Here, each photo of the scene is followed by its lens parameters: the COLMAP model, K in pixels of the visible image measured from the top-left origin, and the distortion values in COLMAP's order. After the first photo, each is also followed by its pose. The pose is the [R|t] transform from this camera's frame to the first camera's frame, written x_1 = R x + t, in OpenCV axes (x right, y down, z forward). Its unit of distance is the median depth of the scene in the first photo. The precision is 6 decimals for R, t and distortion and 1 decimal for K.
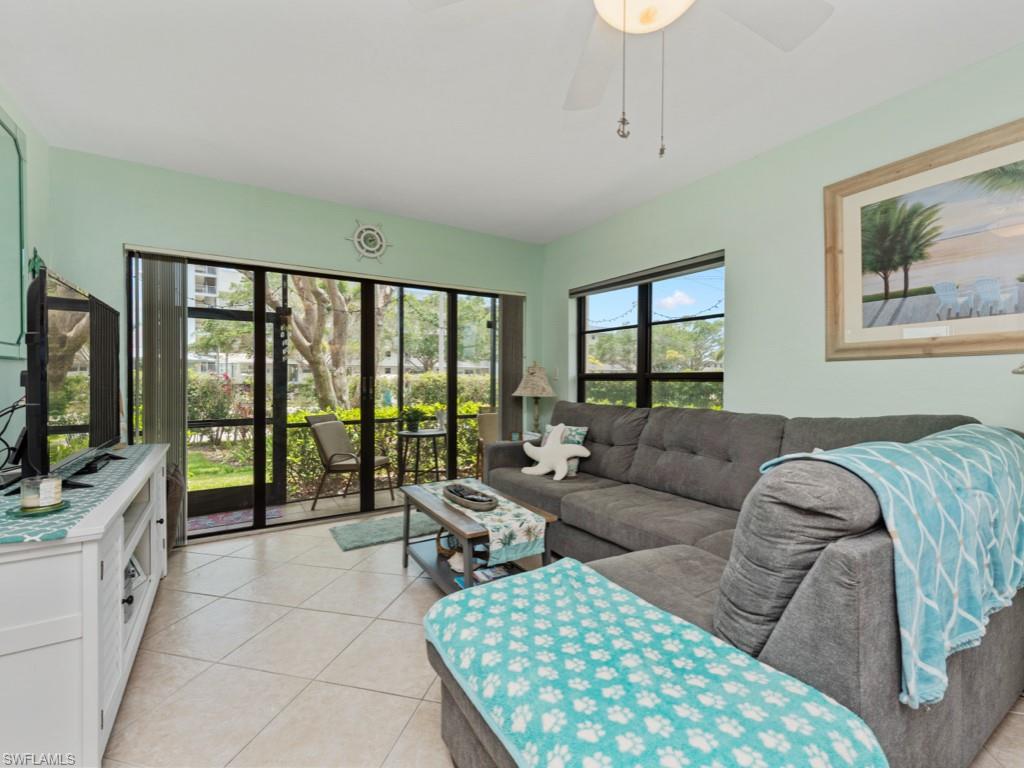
lens RADIAL K [[451.0, 0, 516.1], [0, 451.0, 379.1], [0, 0, 1]] dist [0.014011, -0.001683]
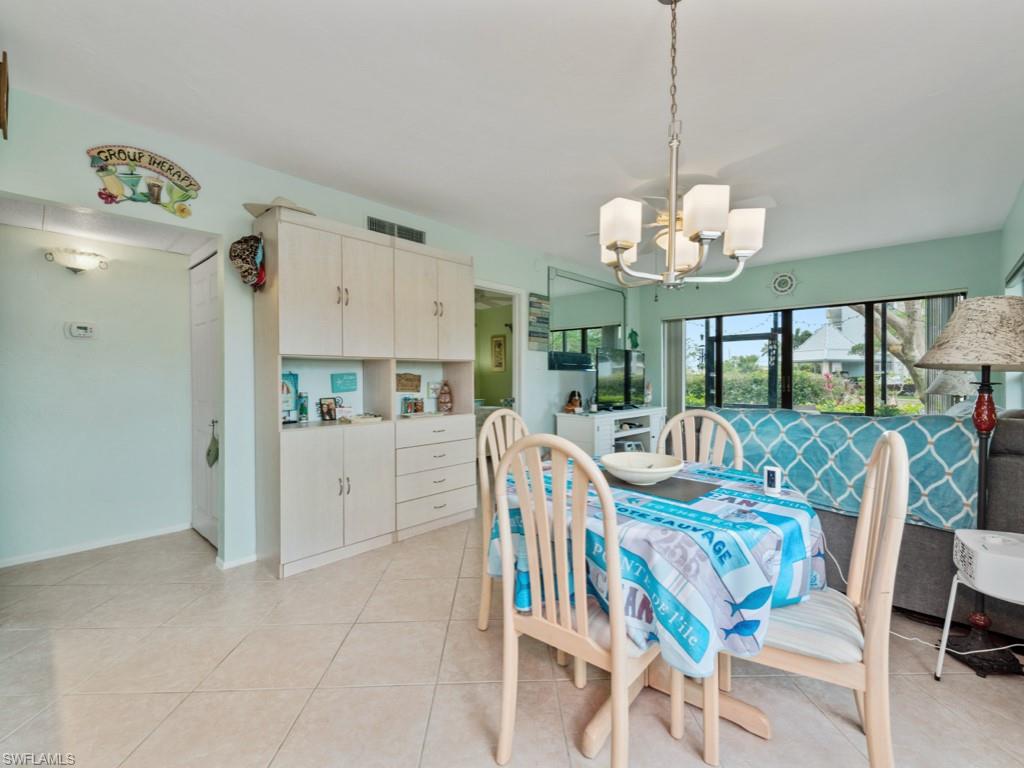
lens RADIAL K [[451.0, 0, 519.0], [0, 451.0, 379.3], [0, 0, 1]] dist [0.014011, -0.001683]
pose [[0.259254, 0.000527, -0.965809, 0.830834], [-0.000052, 1.000000, 0.000532, 0.003692], [0.965809, -0.000088, 0.259254, -0.198233]]
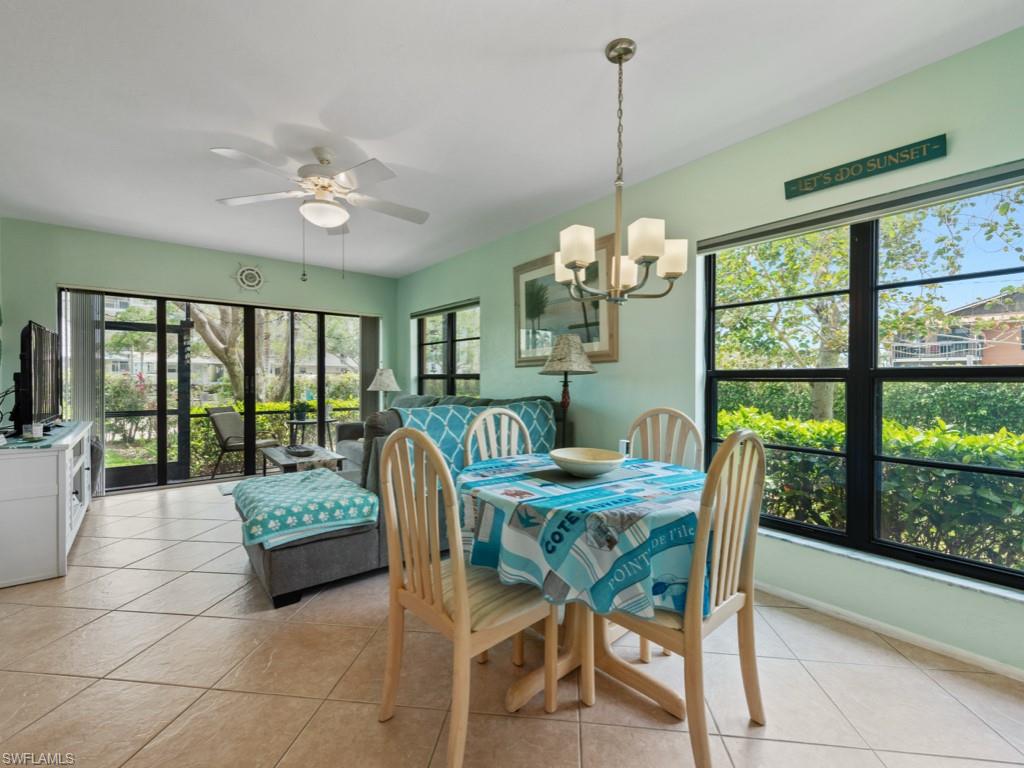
lens RADIAL K [[451.0, 0, 513.1], [0, 451.0, 380.1], [0, 0, 1]] dist [0.014011, -0.001683]
pose [[0.993322, 0.000311, 0.115375, 0.296954], [-0.000408, 1.000000, 0.000825, 0.004050], [-0.115374, -0.000866, 0.993322, -0.440530]]
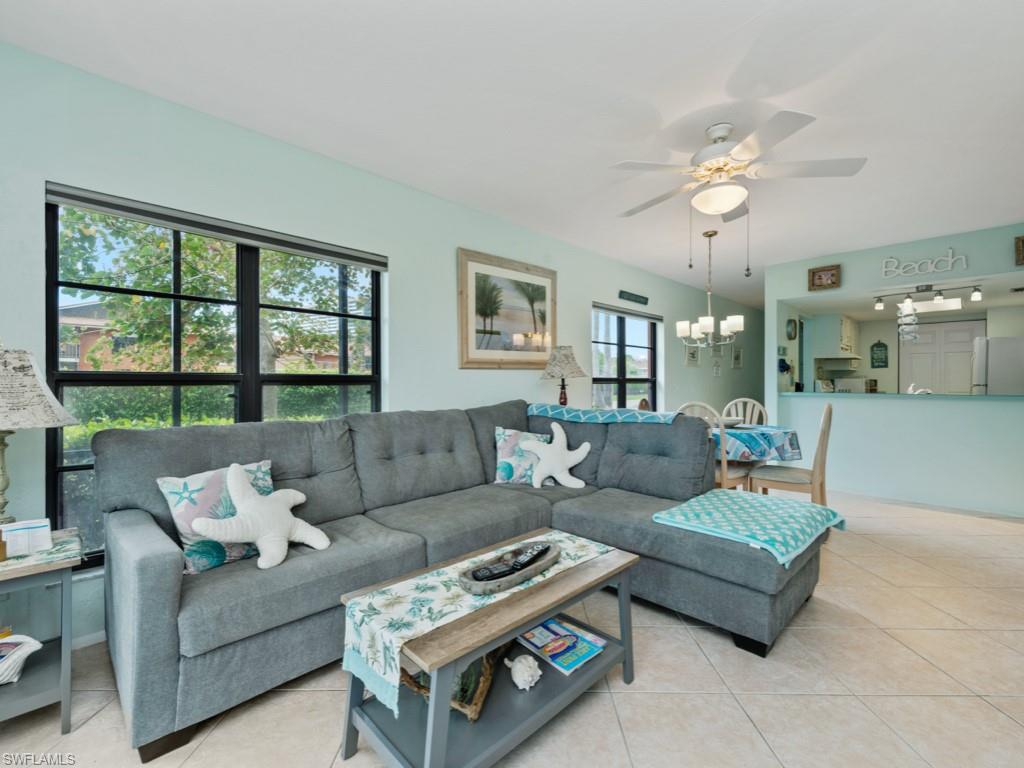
lens RADIAL K [[451.0, 0, 483.0], [0, 451.0, 392.5], [0, 0, 1]] dist [0.014011, -0.001683]
pose [[-0.193823, -0.020728, 0.980817, -0.463026], [0.004256, 0.999750, 0.021969, 0.002342], [-0.981027, 0.008432, -0.193686, 0.751930]]
